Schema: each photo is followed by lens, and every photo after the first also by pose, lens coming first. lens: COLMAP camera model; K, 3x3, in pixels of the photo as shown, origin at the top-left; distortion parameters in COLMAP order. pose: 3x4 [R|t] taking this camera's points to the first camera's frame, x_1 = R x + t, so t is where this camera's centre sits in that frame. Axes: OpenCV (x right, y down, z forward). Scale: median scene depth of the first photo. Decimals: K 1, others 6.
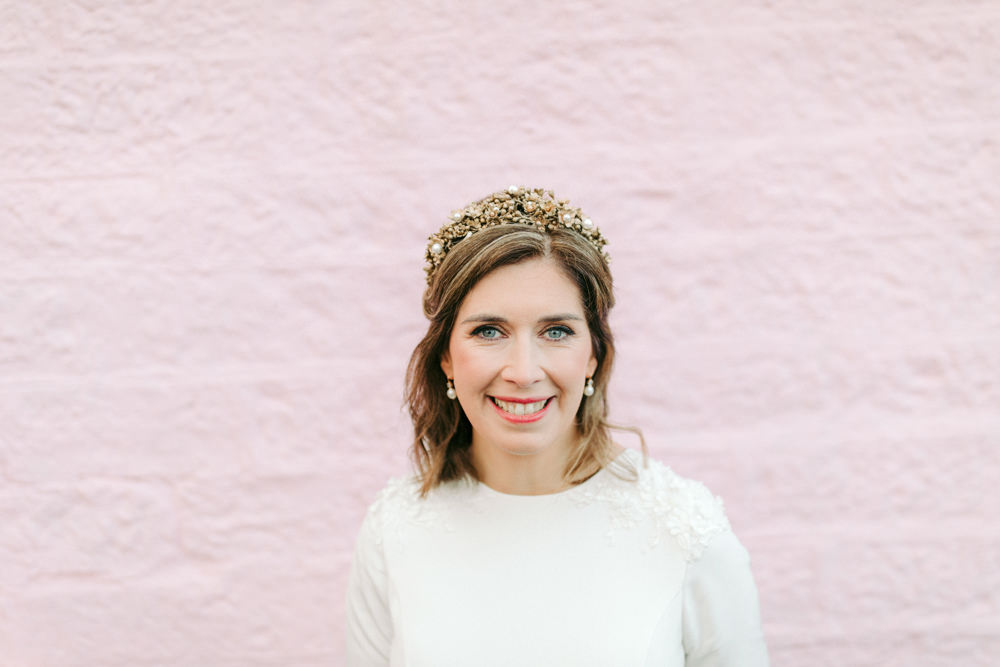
lens RADIAL K [[912.7, 0, 498.0], [0, 912.7, 331.5], [0, 0, 1]] dist [0.004652, -0.003222]
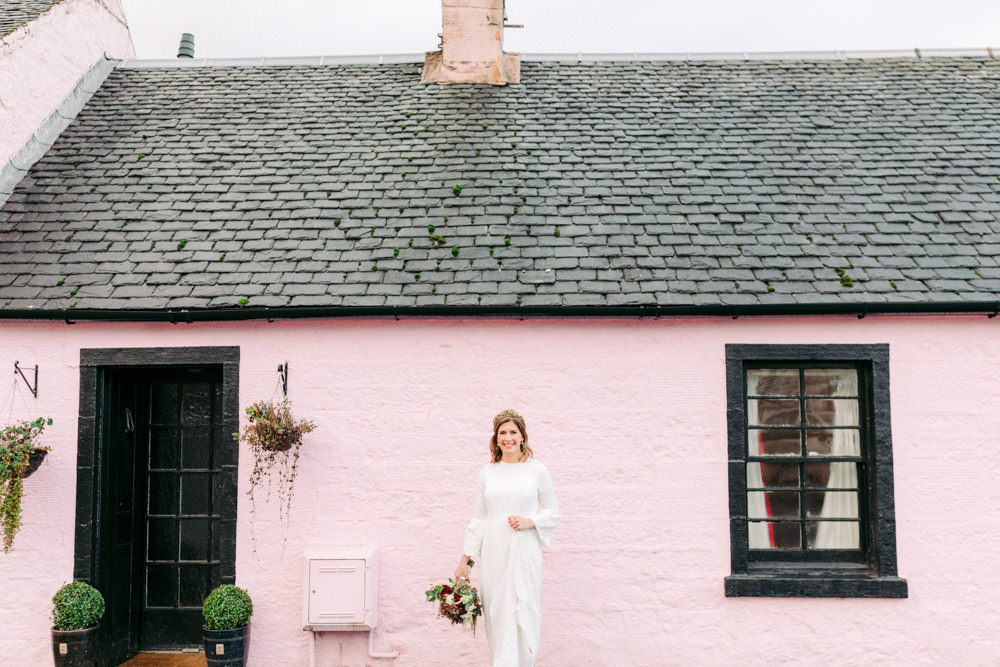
lens RADIAL K [[962.4, 0, 482.4], [0, 962.4, 320.3], [0, 0, 1]] dist [0.015482, -0.005113]
pose [[0.997494, 0.035724, -0.061070, 0.132590], [-0.053734, 0.944036, -0.325436, 0.844654], [0.046026, 0.327902, 0.943590, -3.261133]]
